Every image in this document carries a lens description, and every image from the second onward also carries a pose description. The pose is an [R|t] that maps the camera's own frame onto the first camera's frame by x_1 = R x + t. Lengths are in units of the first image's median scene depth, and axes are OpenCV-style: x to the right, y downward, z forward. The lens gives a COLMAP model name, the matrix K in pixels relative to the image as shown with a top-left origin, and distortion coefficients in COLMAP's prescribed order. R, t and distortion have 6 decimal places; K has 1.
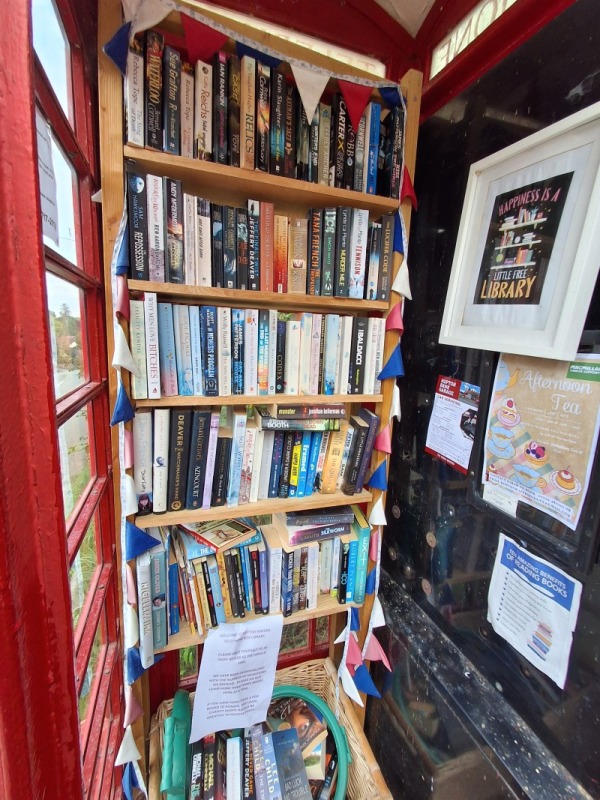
lens RADIAL K [[367.8, 0, 300.0], [0, 367.8, 400.0], [0, 0, 1]] dist [0.000009, 0.000028]
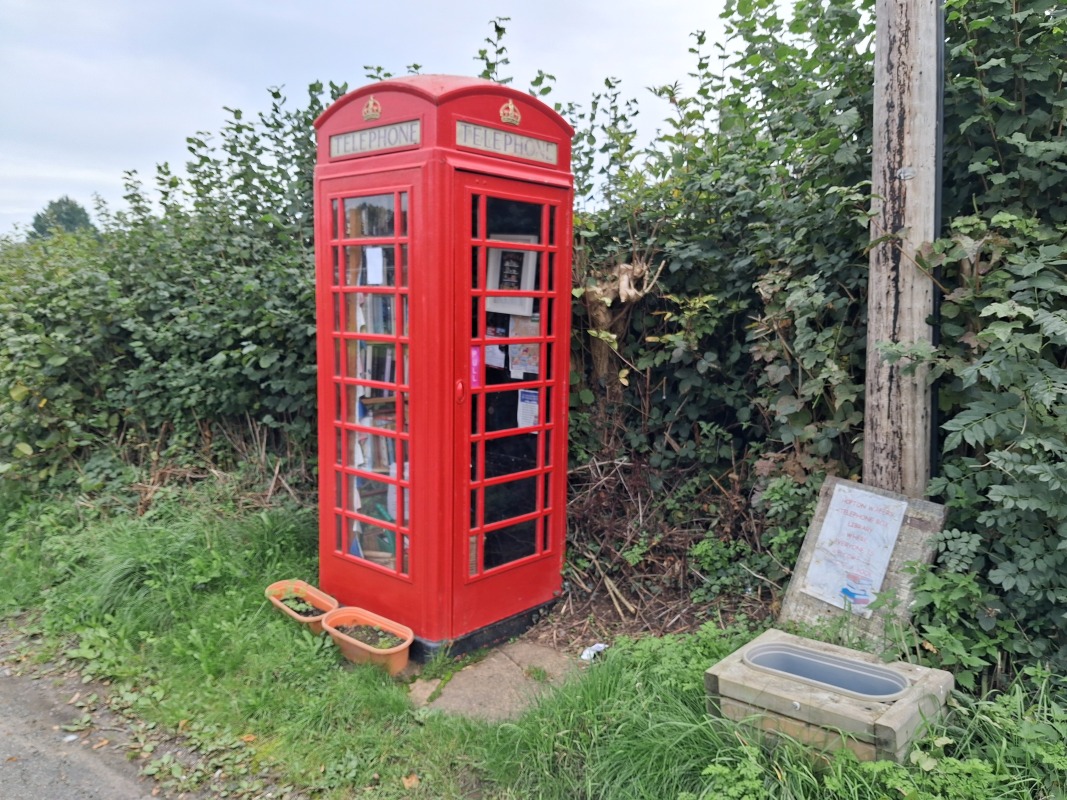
lens RADIAL K [[1018.4, 0, 589.4], [0, 1018.4, 397.4], [0, 0, 1]] dist [0.111948, -0.460231]
pose [[0.876260, -0.078337, 0.475428, -2.307394], [0.105196, 0.993996, -0.030105, 0.697386], [-0.470215, 0.076393, 0.879239, -5.270259]]
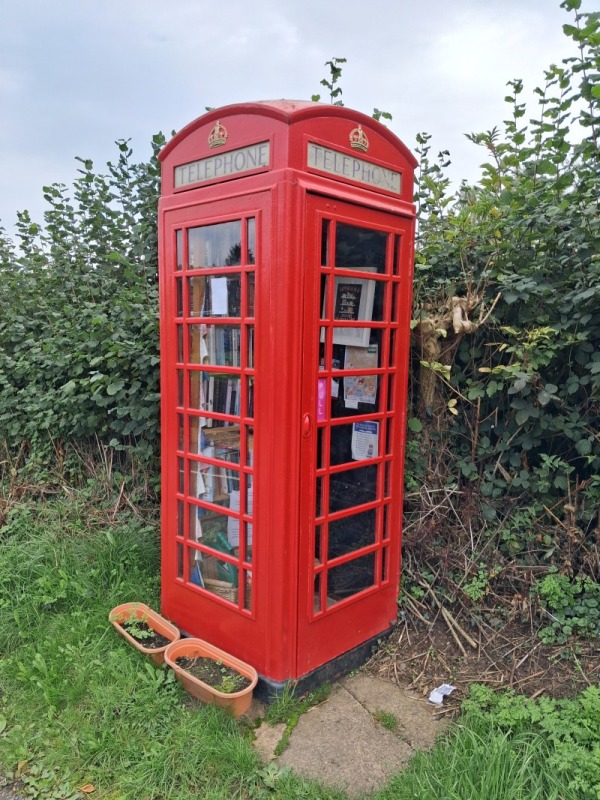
lens RADIAL K [[652.7, 0, 300.0], [0, 652.7, 400.0], [0, 0, 1]] dist [0.002777, -0.004787]
pose [[0.894651, -0.073847, 0.440620, -1.752682], [0.098725, 0.994542, -0.033771, 0.370537], [-0.435721, 0.073714, 0.897058, -2.876891]]
